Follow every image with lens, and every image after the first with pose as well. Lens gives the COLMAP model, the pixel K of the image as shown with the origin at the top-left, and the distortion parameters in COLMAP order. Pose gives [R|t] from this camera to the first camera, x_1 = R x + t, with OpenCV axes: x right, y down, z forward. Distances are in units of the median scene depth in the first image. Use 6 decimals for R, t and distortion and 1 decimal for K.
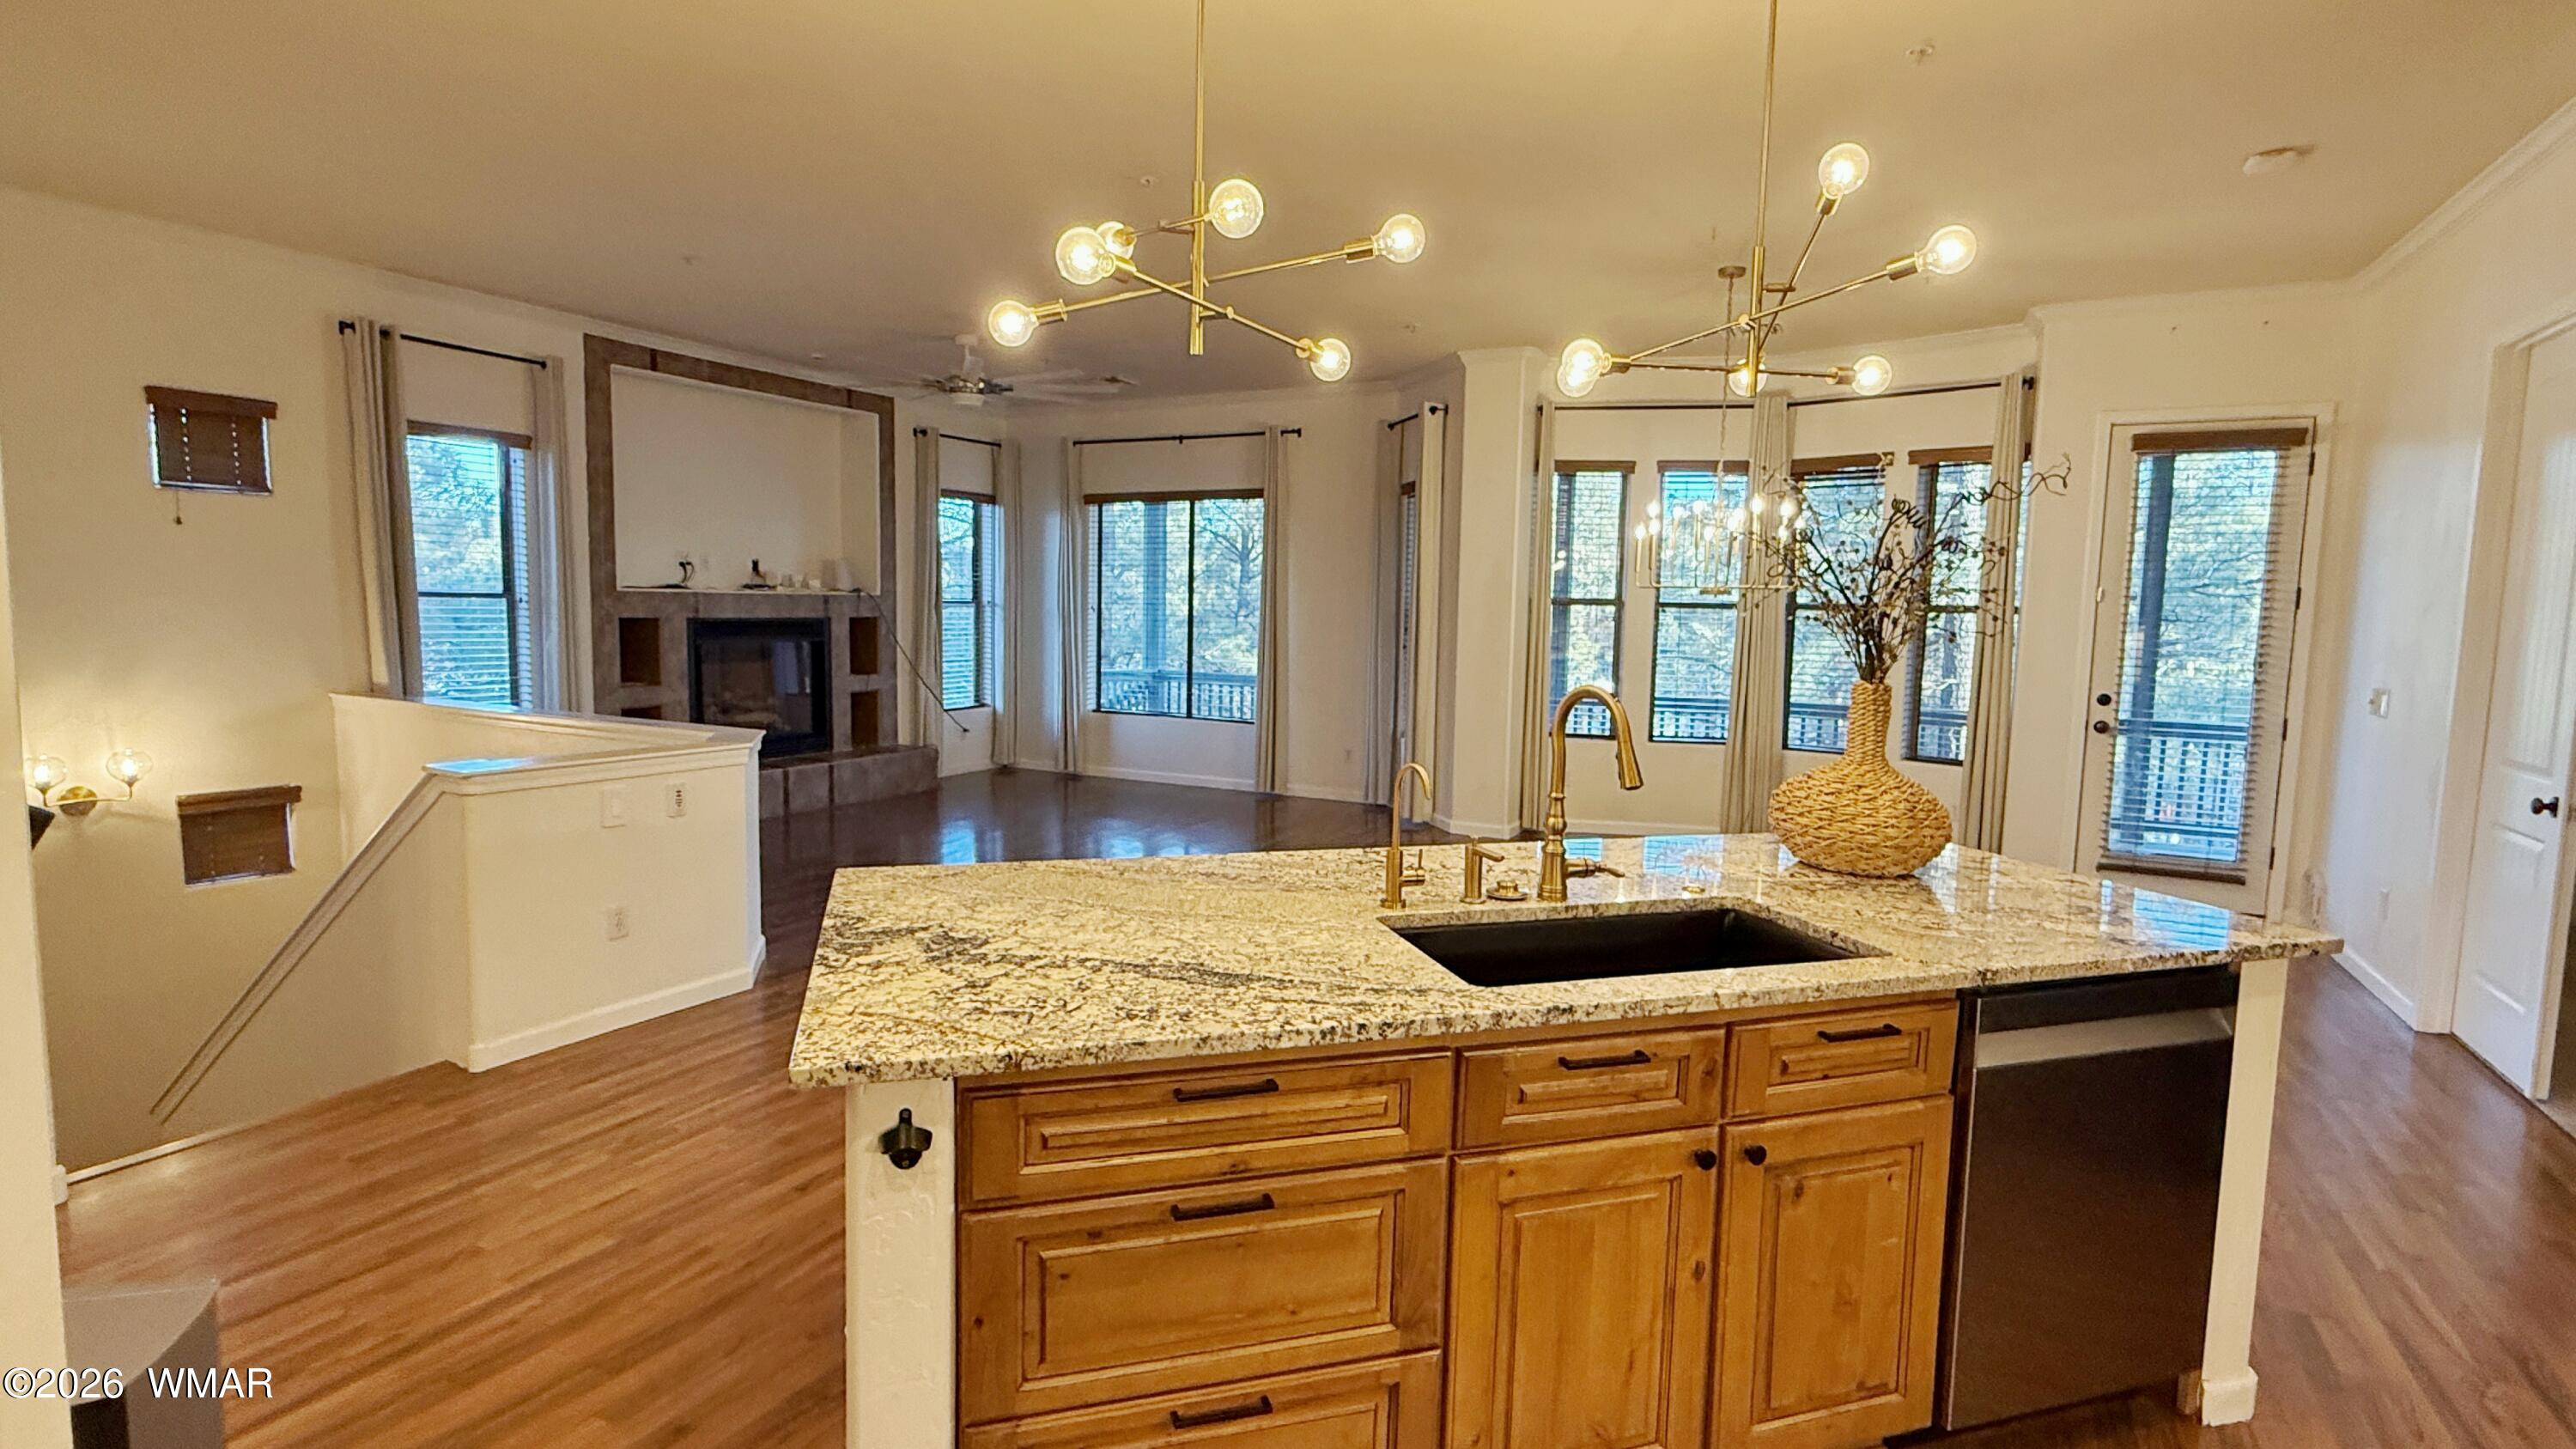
lens RADIAL K [[1221.6, 0, 1288.0], [0, 1221.6, 724.5], [0, 0, 1]] dist [-0.000174, 0.000491]
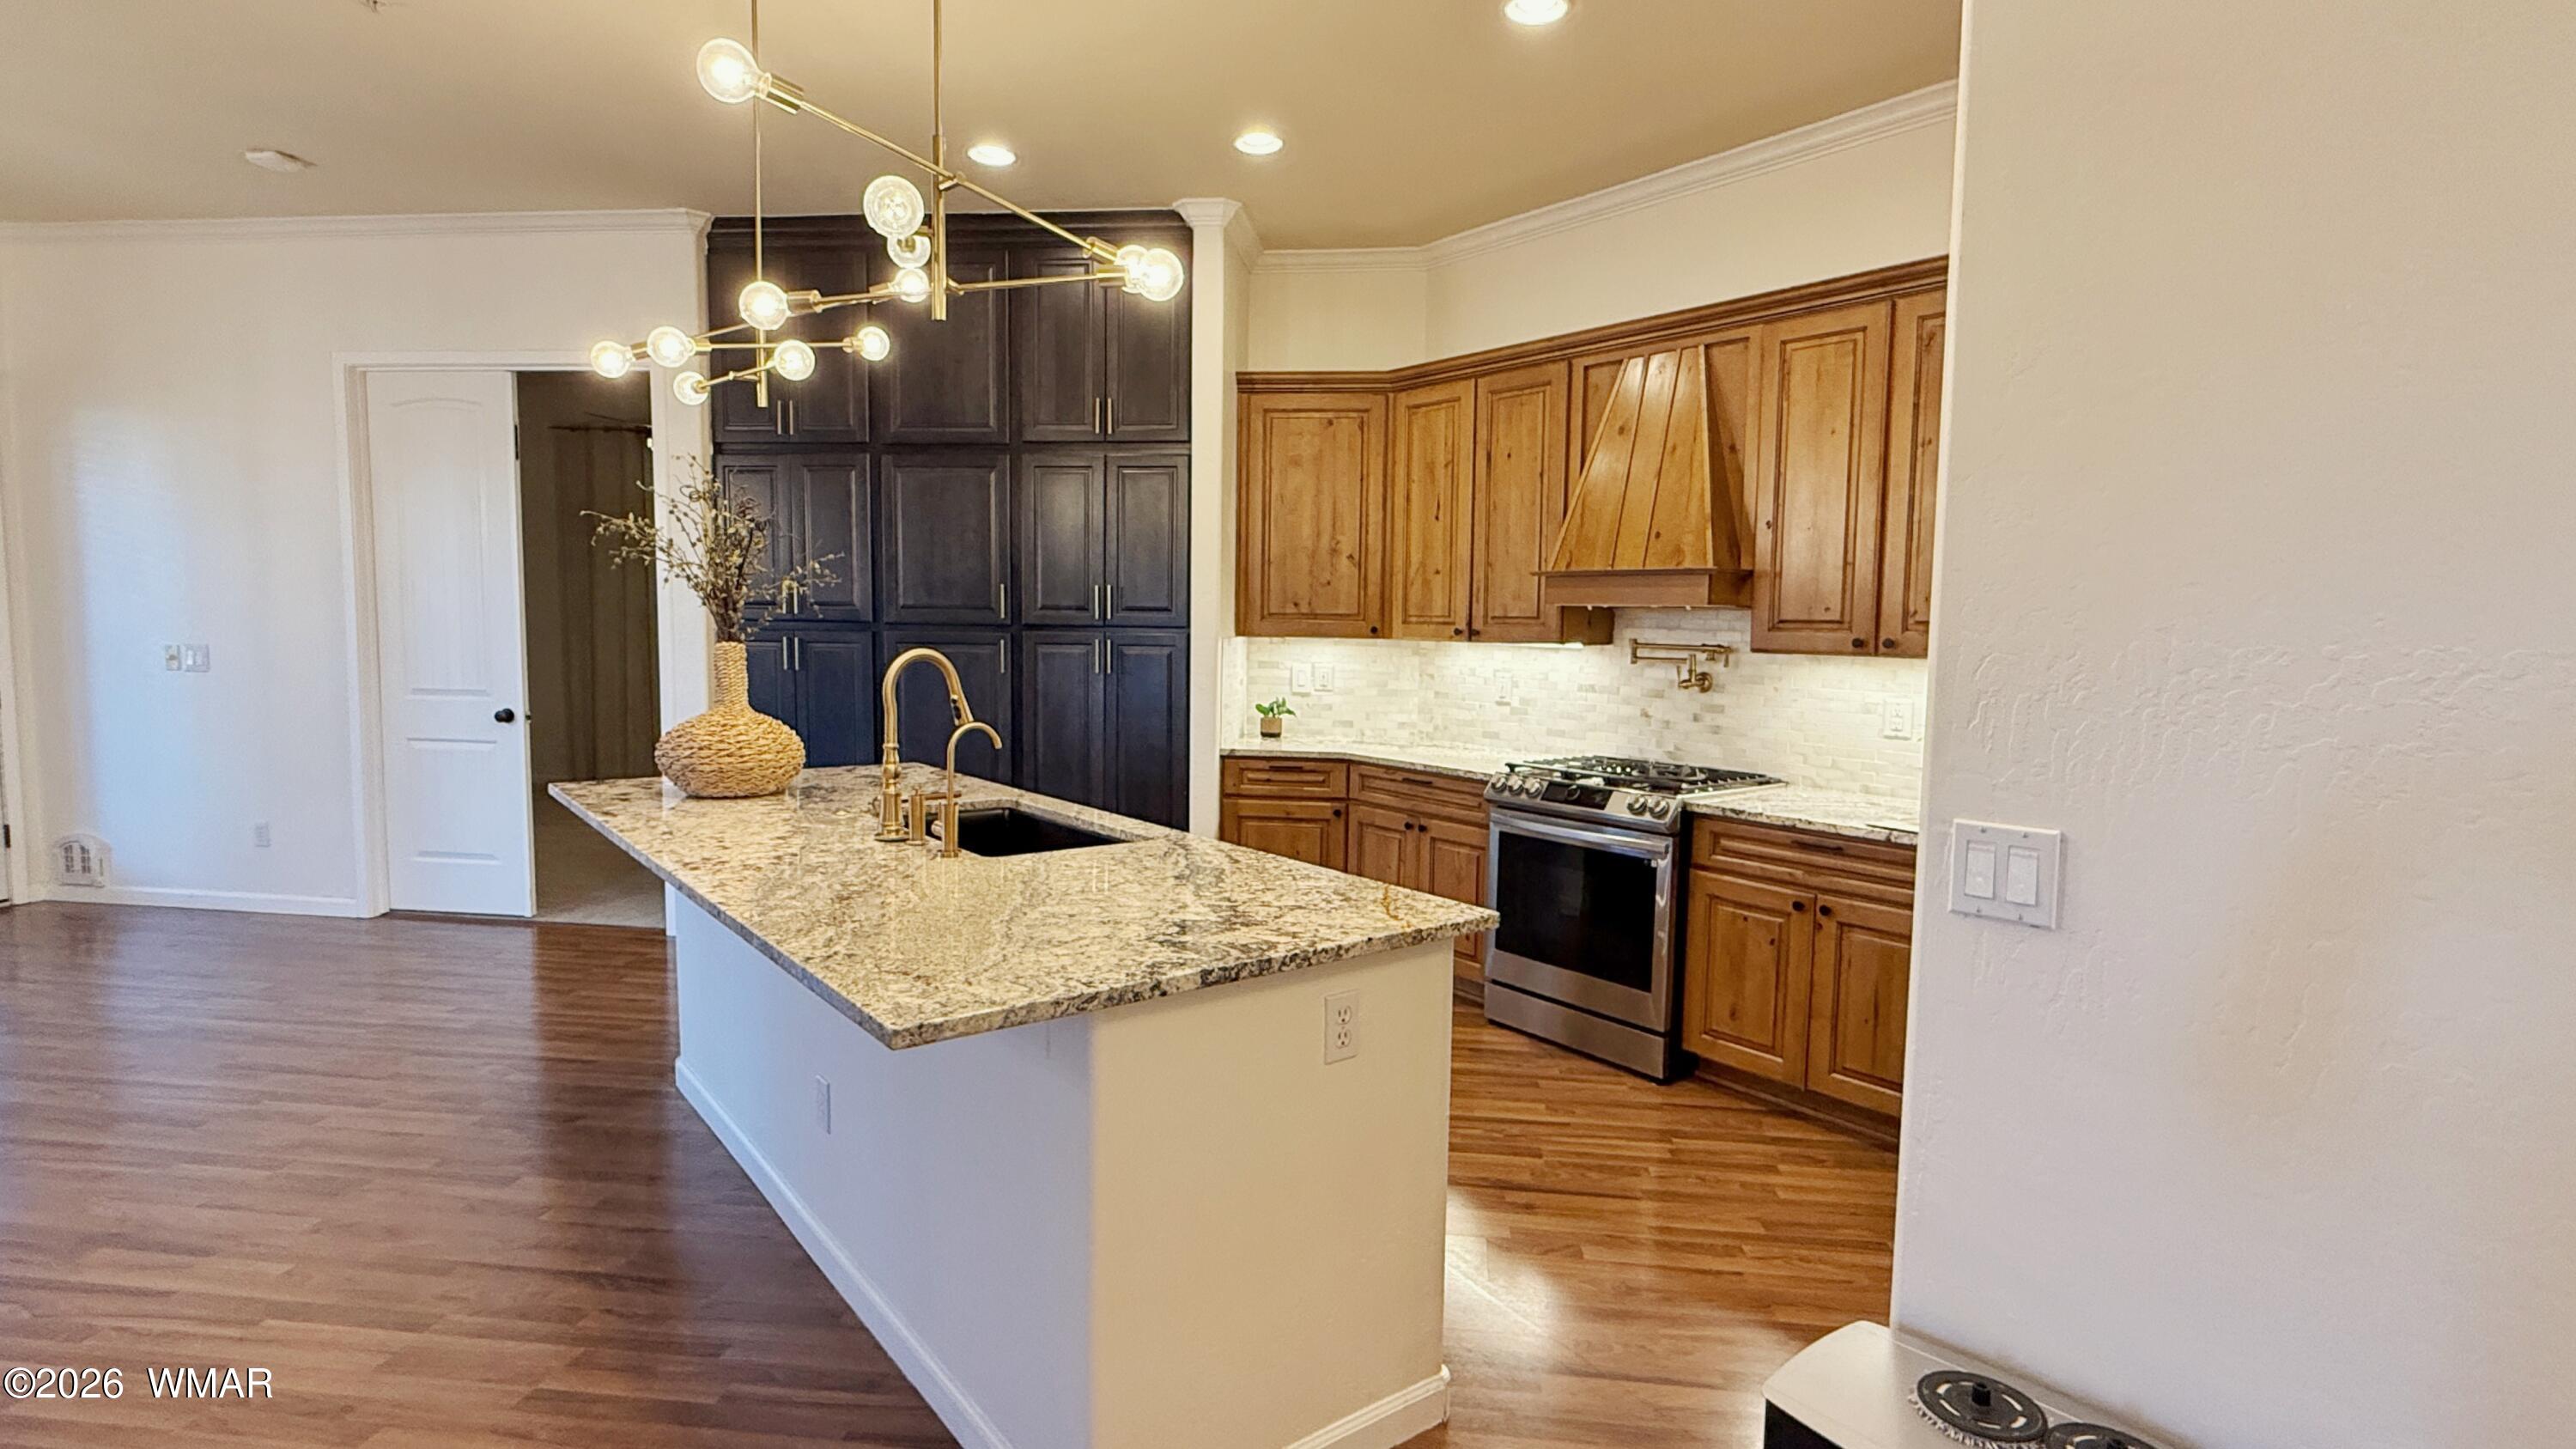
lens RADIAL K [[1236.8, 0, 1288.0], [0, 1236.8, 724.5], [0, 0, 1]] dist [-0.004038, -0.000190]
pose [[-0.359481, -0.107561, 0.926933, -0.296312], [0.066688, 0.987833, 0.140491, -0.030830], [-0.930766, 0.112319, -0.347934, 0.304235]]
